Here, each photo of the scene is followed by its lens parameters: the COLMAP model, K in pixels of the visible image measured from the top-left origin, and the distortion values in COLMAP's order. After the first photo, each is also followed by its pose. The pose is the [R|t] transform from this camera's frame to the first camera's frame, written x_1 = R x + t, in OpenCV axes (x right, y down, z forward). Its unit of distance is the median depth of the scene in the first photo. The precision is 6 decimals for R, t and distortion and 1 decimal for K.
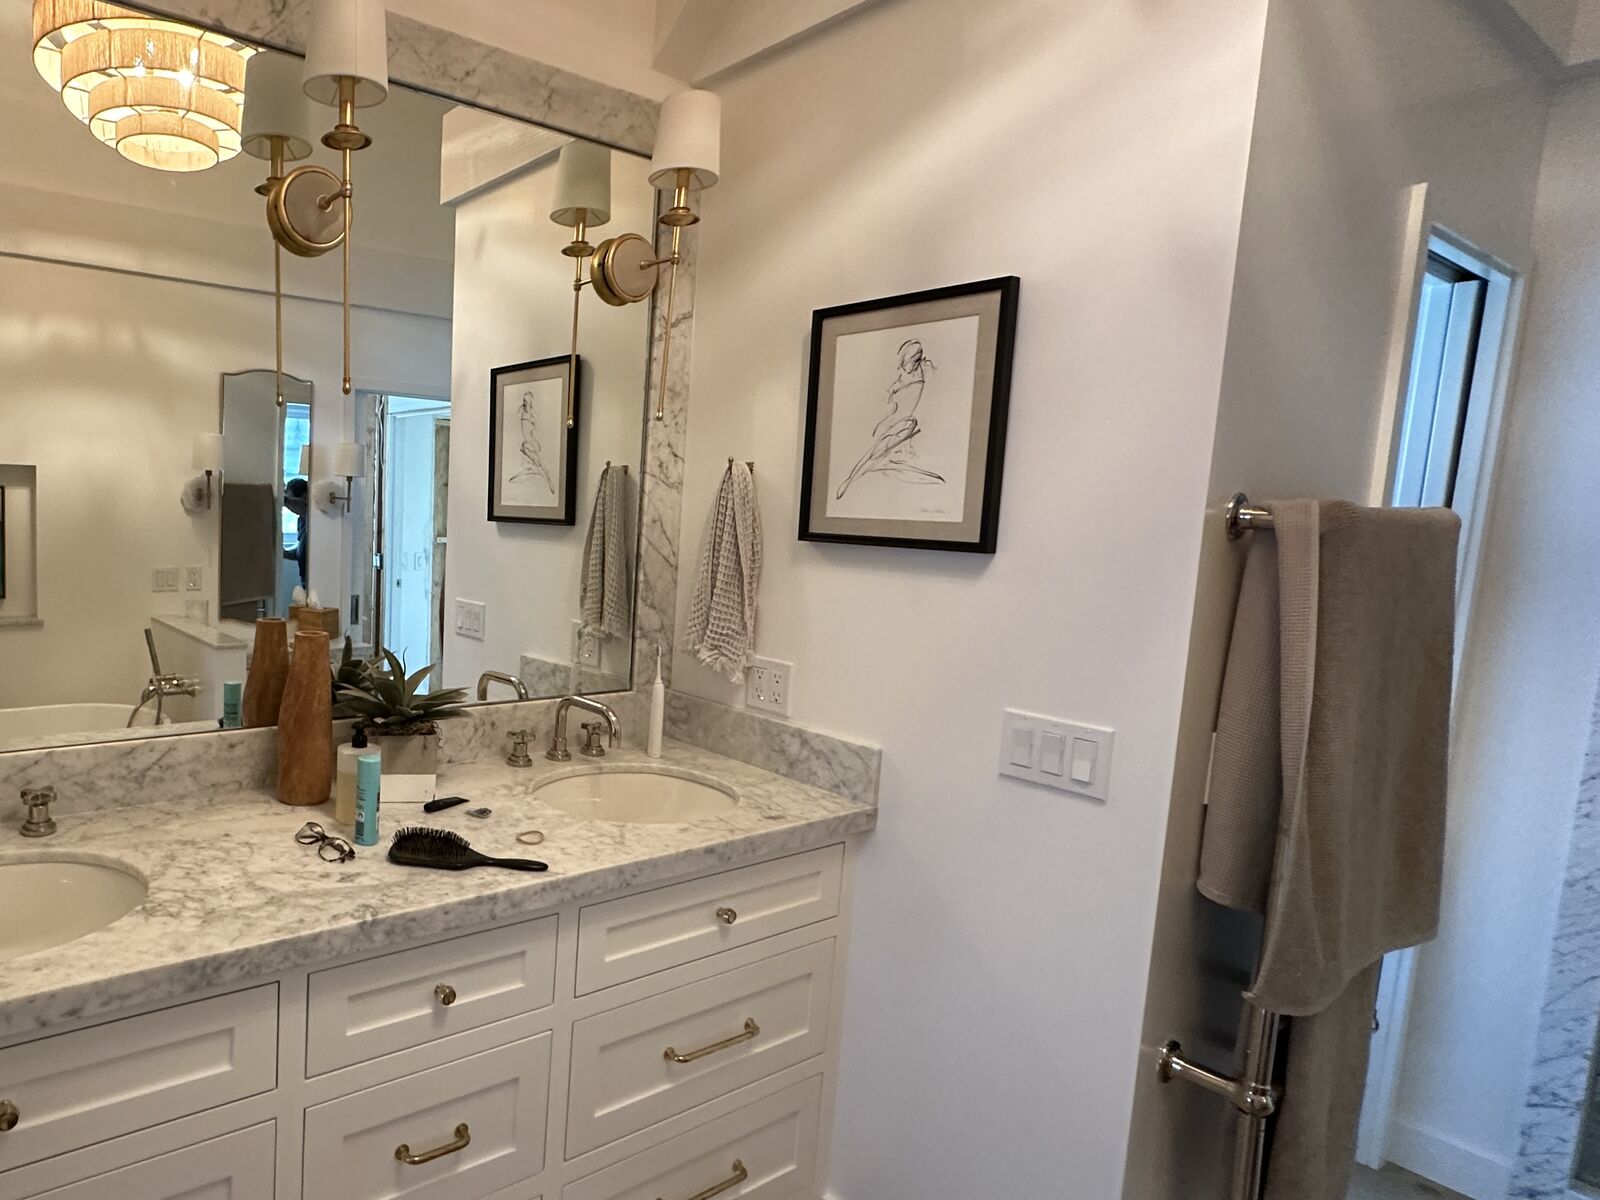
lens RADIAL K [[881.7, 0, 800.1], [0, 881.7, 604.7], [0, 0, 1]] dist [0.000807, 0.001153]
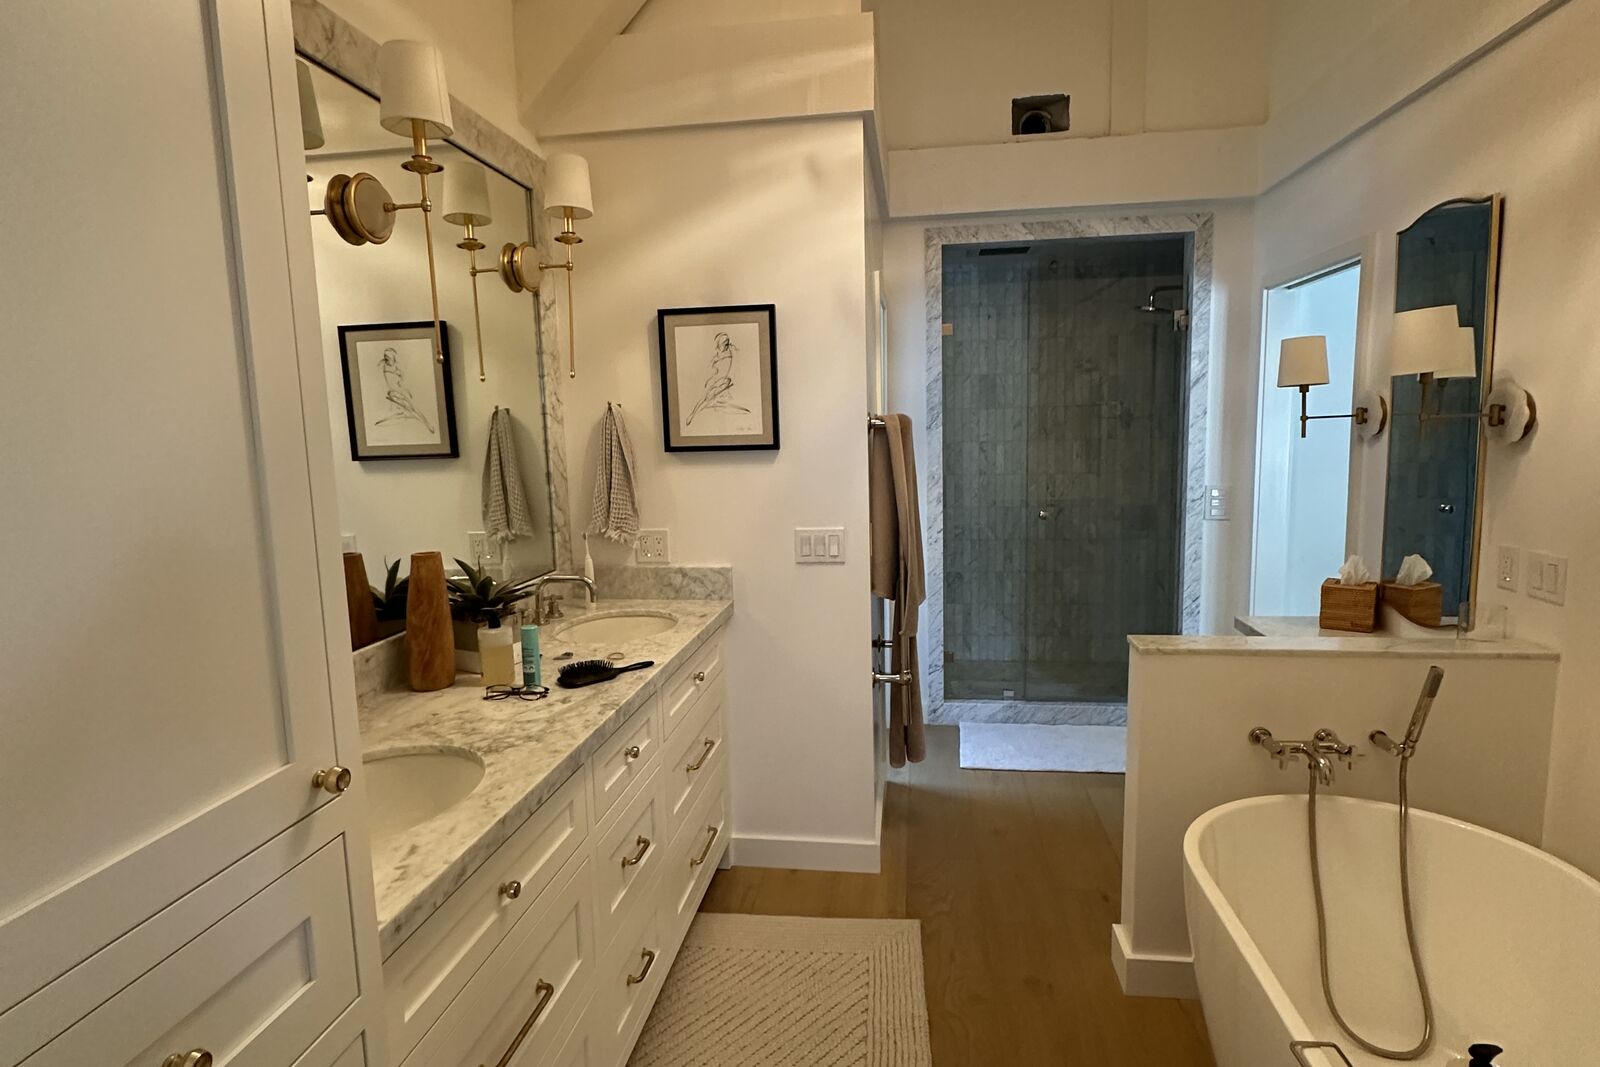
lens RADIAL K [[850.4, 0, 801.6], [0, 850.4, 532.6], [0, 0, 1]] dist [0.000766, -0.001092]
pose [[0.617392, -0.148223, 0.772565, -1.088688], [0.130888, 0.987754, 0.084910, -0.027201], [-0.775690, 0.048697, 0.629232, -0.166496]]
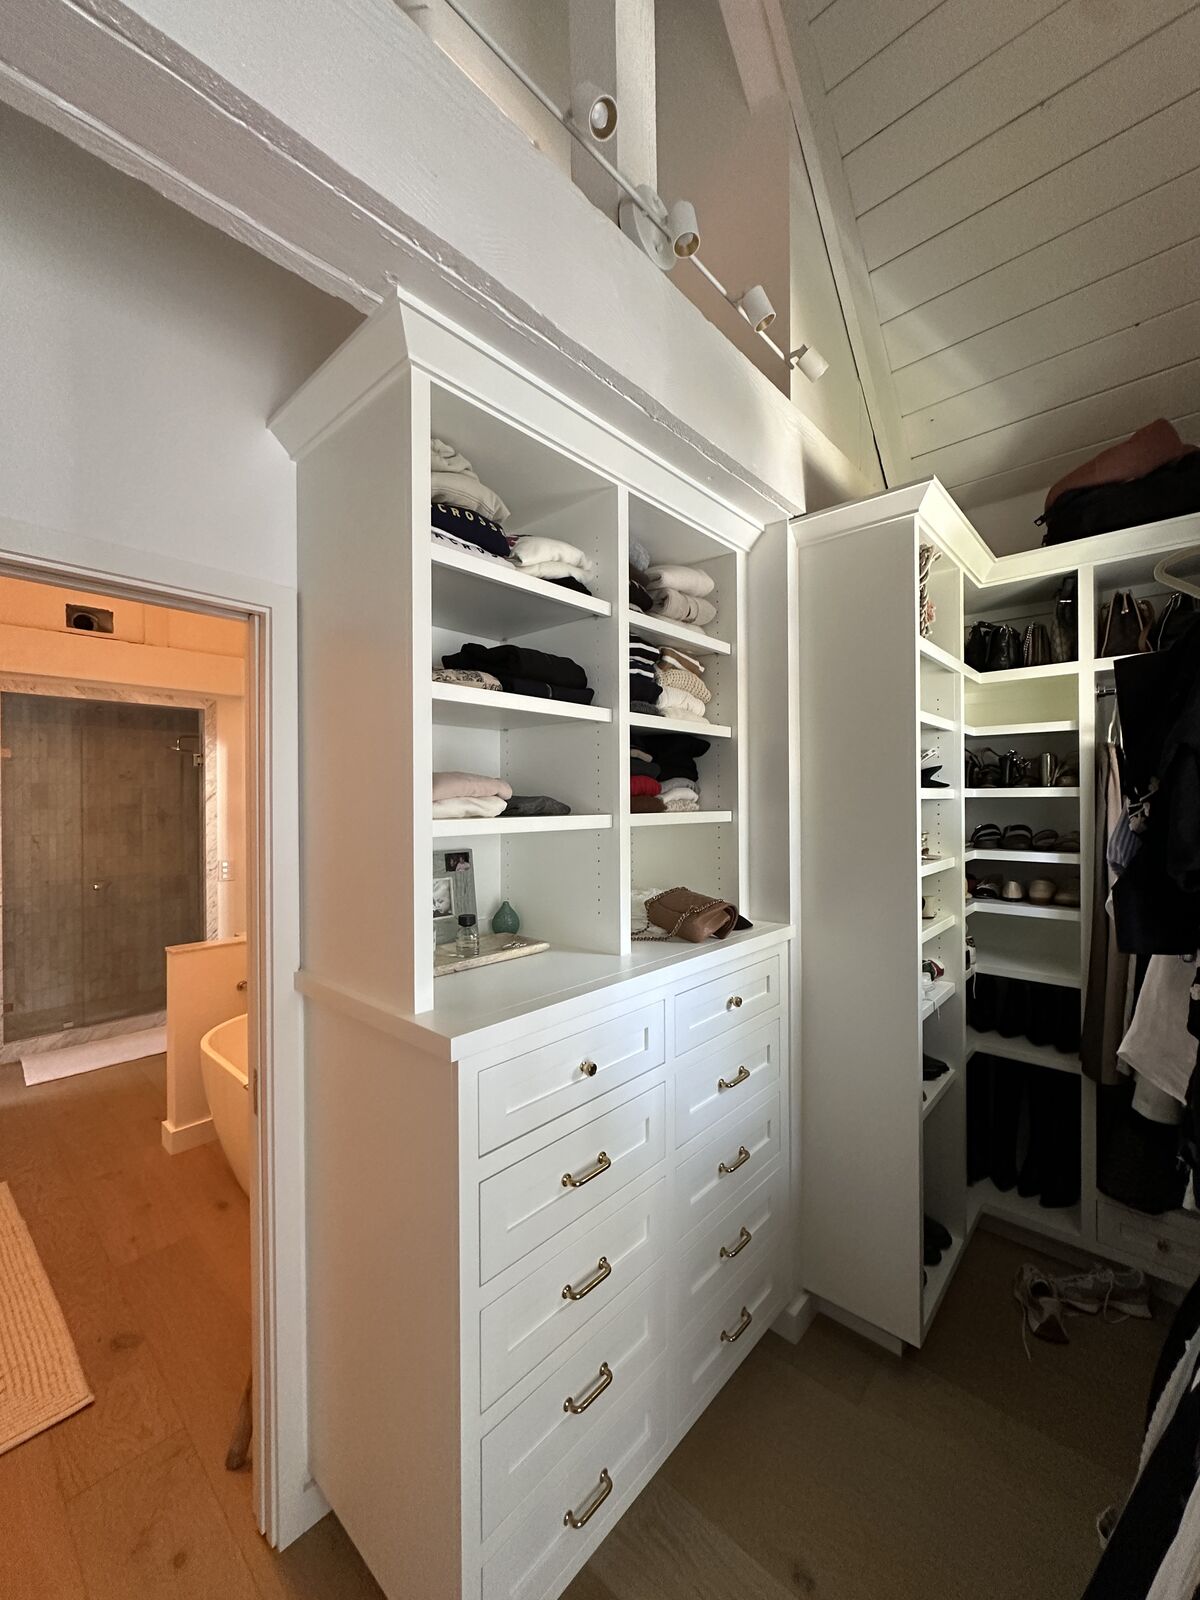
lens RADIAL K [[638.0, 0, 605.8], [0, 638.0, 802.6], [0, 0, 1]] dist [-0.001526, -0.000415]
pose [[-0.297250, -0.033790, 0.954202, -1.555675], [0.098792, 0.992921, 0.065936, -0.065032], [-0.949675, 0.113867, -0.291808, -0.321913]]
